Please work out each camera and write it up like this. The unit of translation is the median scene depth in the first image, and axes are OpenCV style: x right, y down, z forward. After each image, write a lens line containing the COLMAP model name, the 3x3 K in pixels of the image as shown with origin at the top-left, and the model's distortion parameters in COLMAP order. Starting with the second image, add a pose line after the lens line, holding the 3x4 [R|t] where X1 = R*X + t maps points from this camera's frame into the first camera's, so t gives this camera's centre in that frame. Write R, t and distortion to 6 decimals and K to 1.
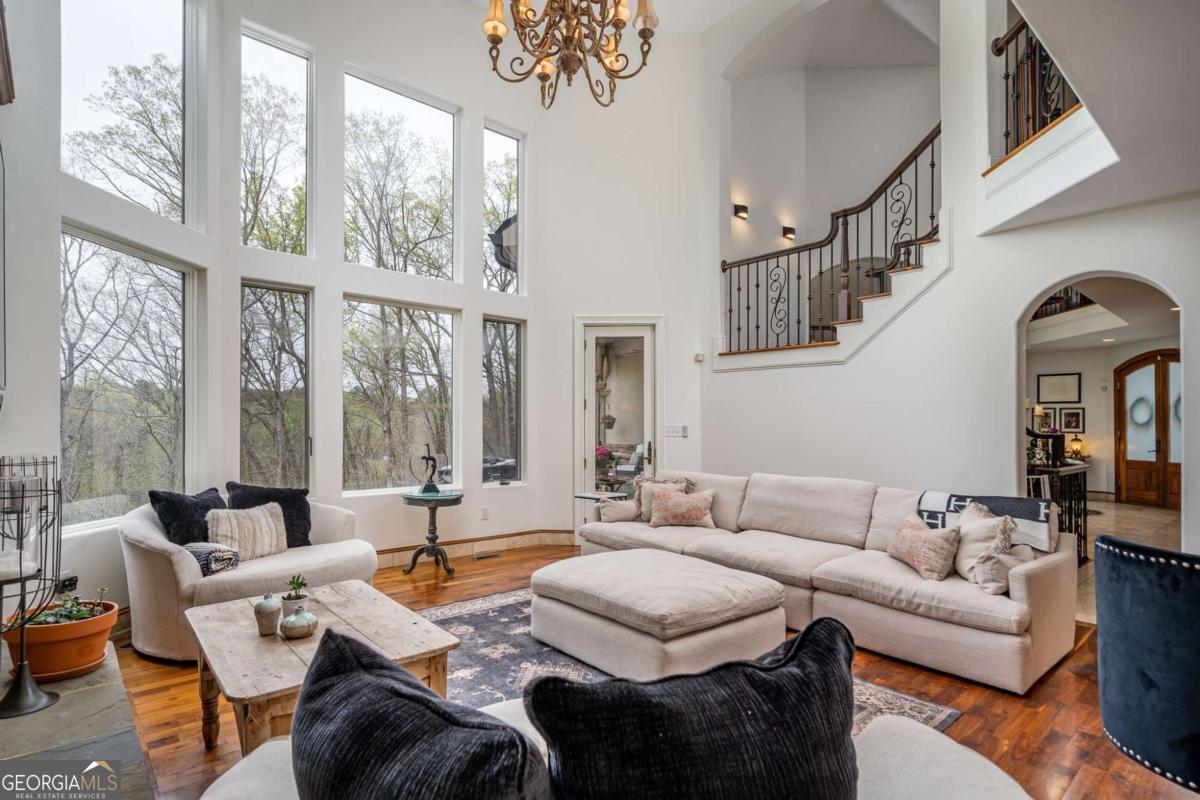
lens RADIAL K [[618.5, 0, 601.7], [0, 618.5, 421.9], [0, 0, 1]] dist [0.000575, 0.000045]
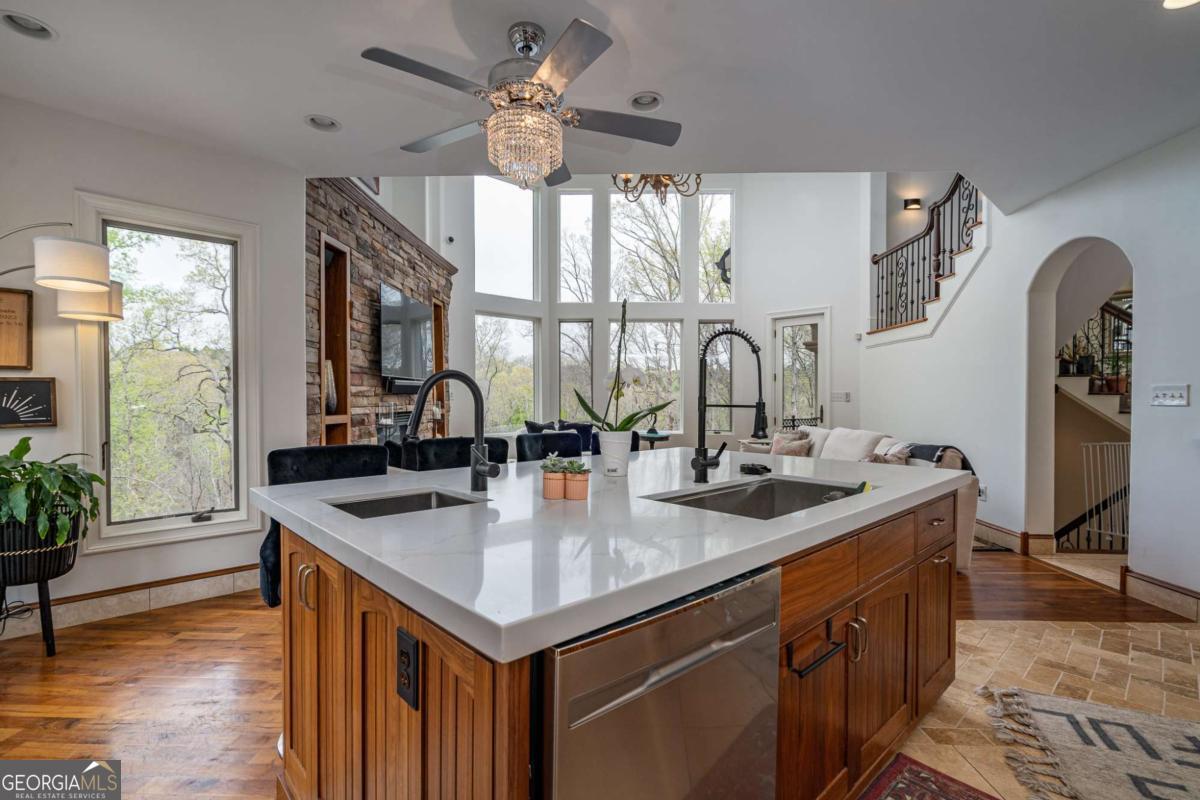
lens RADIAL K [[550.0, 0, 600.0], [0, 550.0, 400.0], [0, 0, 1]] dist [-0.002560, -0.000029]
pose [[0.734358, -0.002001, -0.678759, 0.637043], [0.004584, 0.999987, 0.002011, 0.021192], [0.678747, -0.004588, 0.734358, -0.181261]]
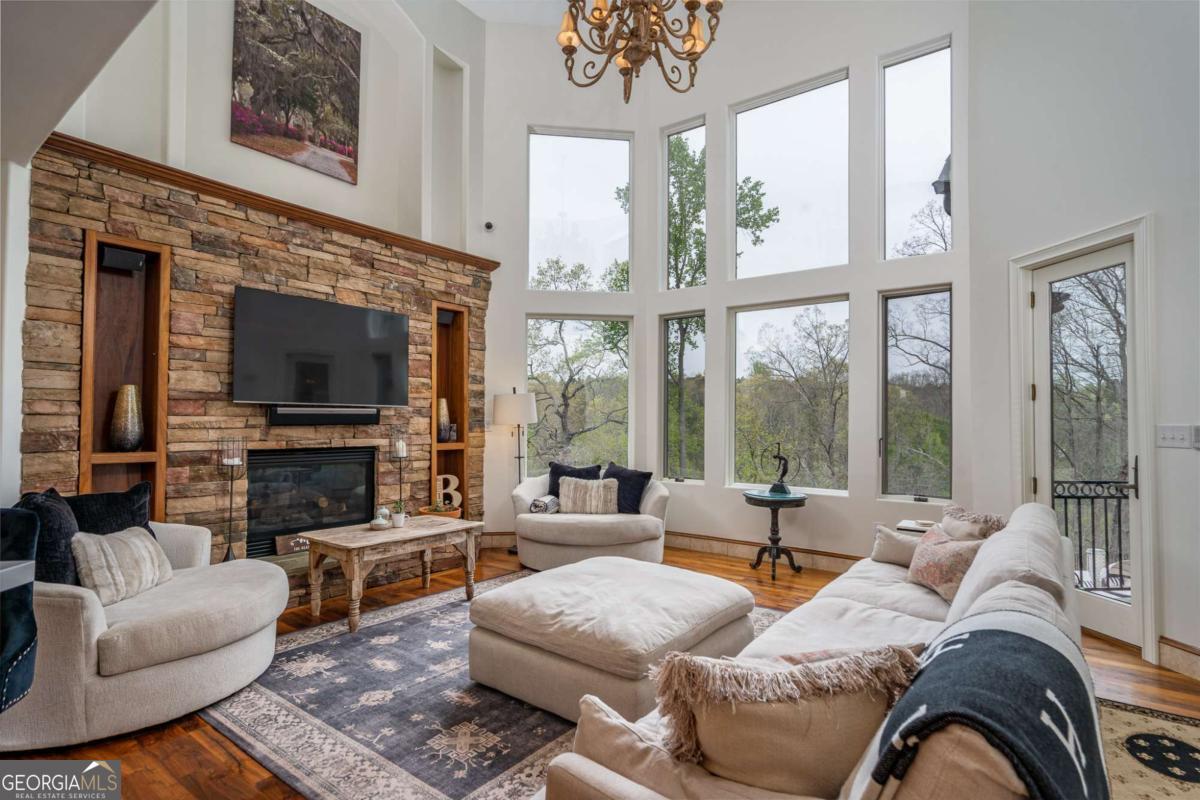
lens RADIAL K [[609.4, 0, 596.3], [0, 609.4, 407.8], [0, 0, 1]] dist [0.004271, 0.000558]
pose [[0.195754, -0.026501, -0.980295, 0.629506], [-0.003937, 0.999605, -0.027810, 0.008437], [0.980645, 0.009303, 0.195573, 0.542544]]
